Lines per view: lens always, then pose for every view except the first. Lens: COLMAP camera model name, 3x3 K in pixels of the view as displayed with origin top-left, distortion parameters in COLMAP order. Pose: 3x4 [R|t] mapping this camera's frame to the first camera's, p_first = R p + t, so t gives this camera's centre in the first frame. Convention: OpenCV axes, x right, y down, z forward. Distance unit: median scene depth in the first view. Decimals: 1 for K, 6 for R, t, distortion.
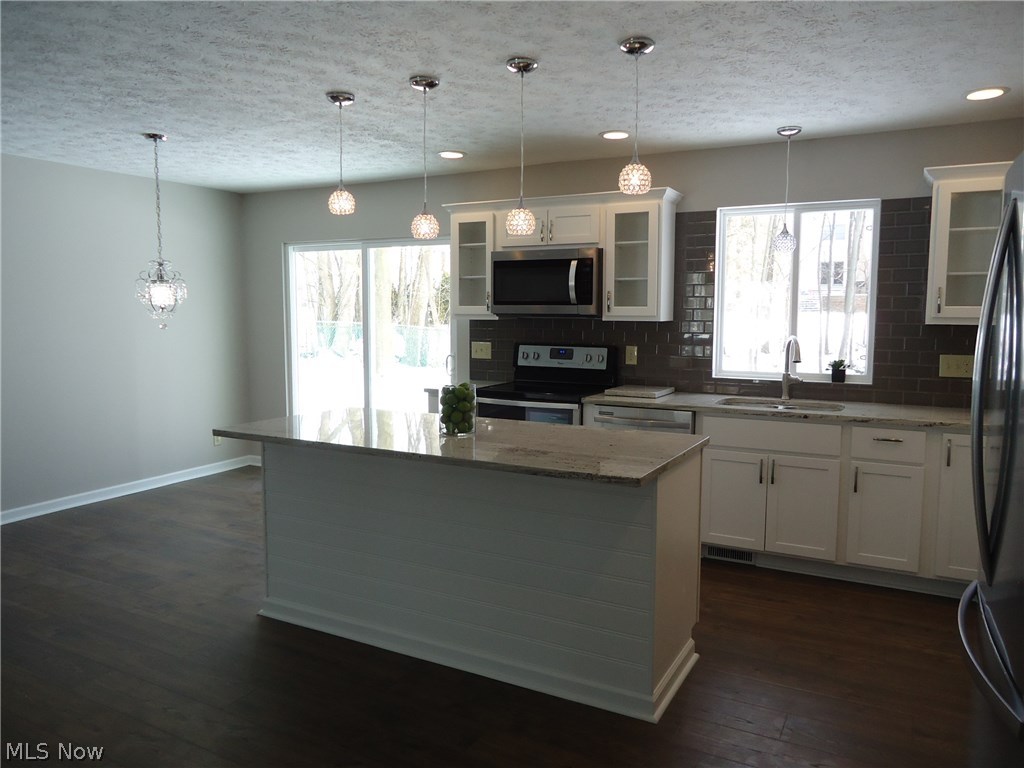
lens RADIAL K [[747.4, 0, 513.5], [0, 747.4, 375.5], [0, 0, 1]] dist [0.000162, -0.000315]
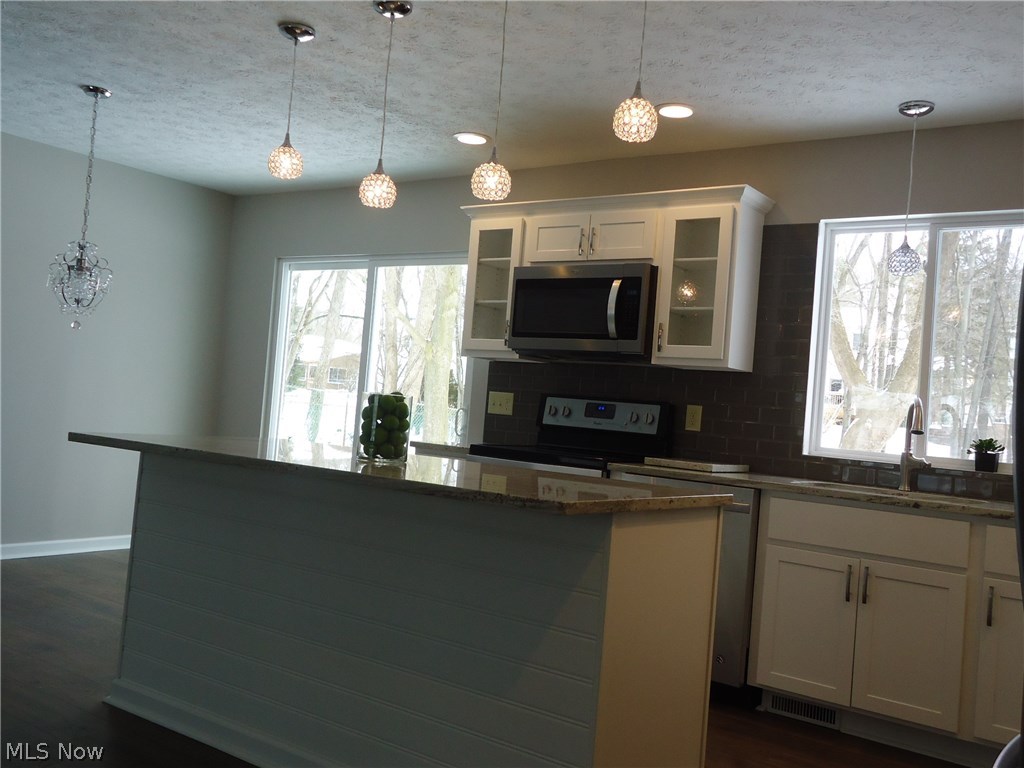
lens RADIAL K [[971.2, 0, 516.3], [0, 971.2, 378.9], [0, 0, 1]] dist [0.044557, -0.008134]
pose [[0.989039, 0.072197, -0.128801, 0.113085], [-0.087323, 0.989409, -0.115949, 0.063030], [0.119066, 0.125925, 0.984869, 0.051781]]
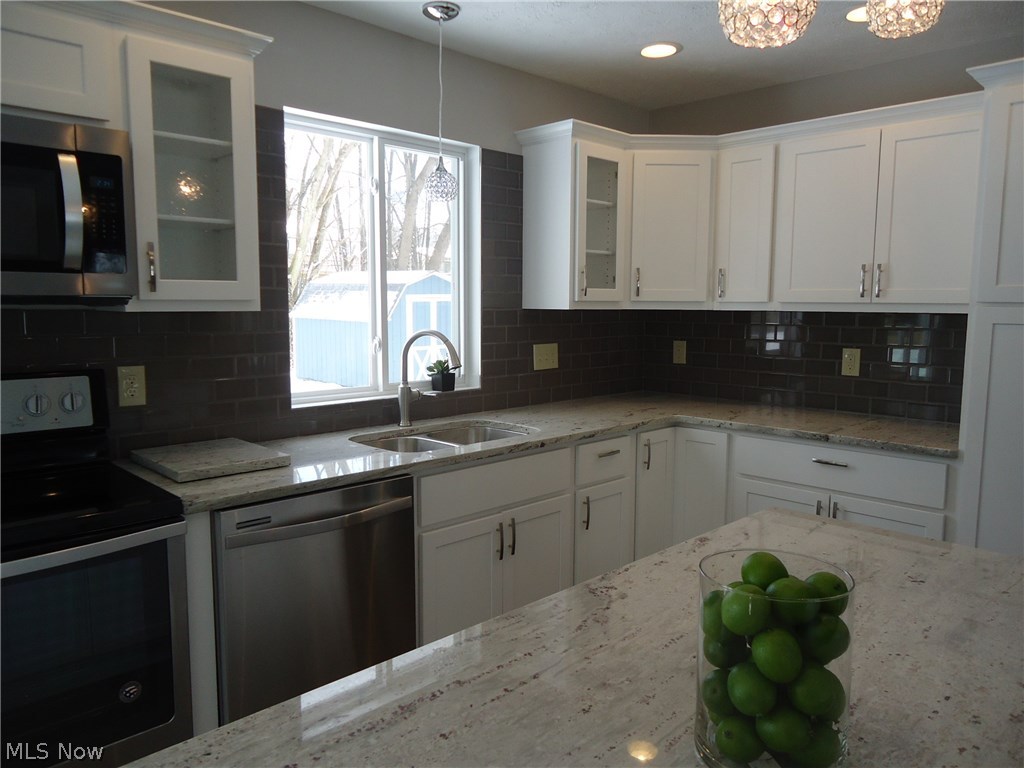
lens RADIAL K [[739.1, 0, 514.8], [0, 739.1, 382.1], [0, 0, 1]] dist [-0.008438, 0.001177]
pose [[0.286126, -0.105843, 0.952328, -0.223343], [0.079334, 0.993085, 0.086537, -0.053257], [-0.954902, 0.050791, 0.292544, 0.677590]]
